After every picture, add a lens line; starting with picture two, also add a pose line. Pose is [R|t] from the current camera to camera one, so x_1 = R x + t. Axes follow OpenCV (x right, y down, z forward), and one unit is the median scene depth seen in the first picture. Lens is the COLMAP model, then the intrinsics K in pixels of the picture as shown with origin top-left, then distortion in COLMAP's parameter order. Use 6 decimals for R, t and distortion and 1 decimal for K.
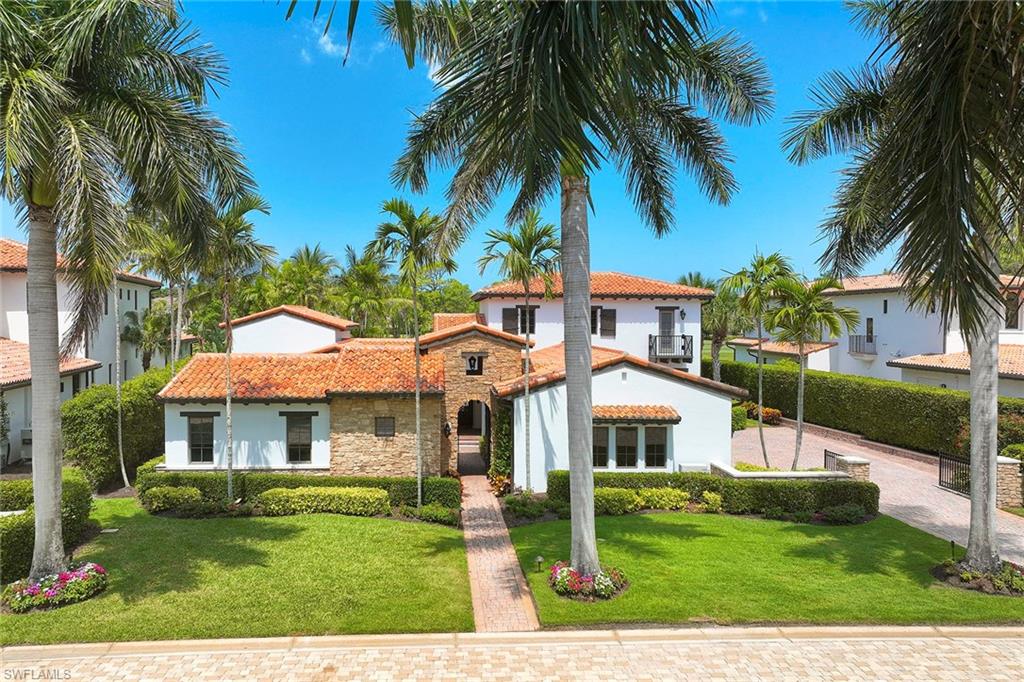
lens RADIAL K [[761.7, 0, 521.1], [0, 761.7, 352.2], [0, 0, 1]] dist [0.009863, 0.000765]
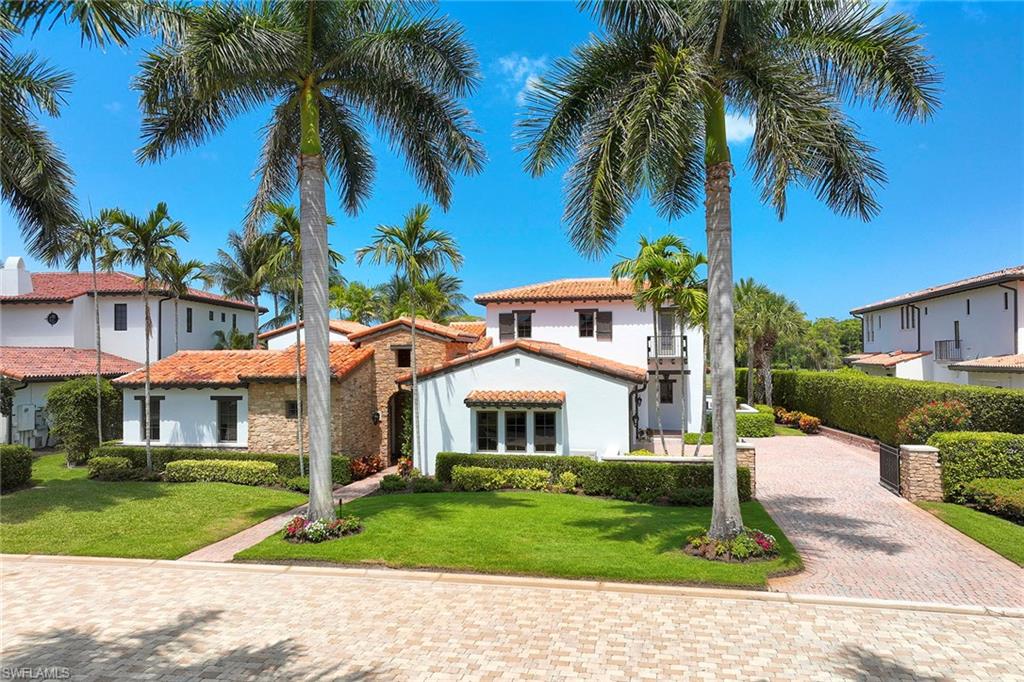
lens RADIAL K [[761.7, 0, 549.6], [0, 761.7, 353.7], [0, 0, 1]] dist [0.009863, 0.000765]
pose [[0.966179, -0.020195, -0.257081, 0.464030], [0.006830, 0.998583, -0.052774, 0.078577], [0.257782, 0.049233, 0.964948, 0.030929]]
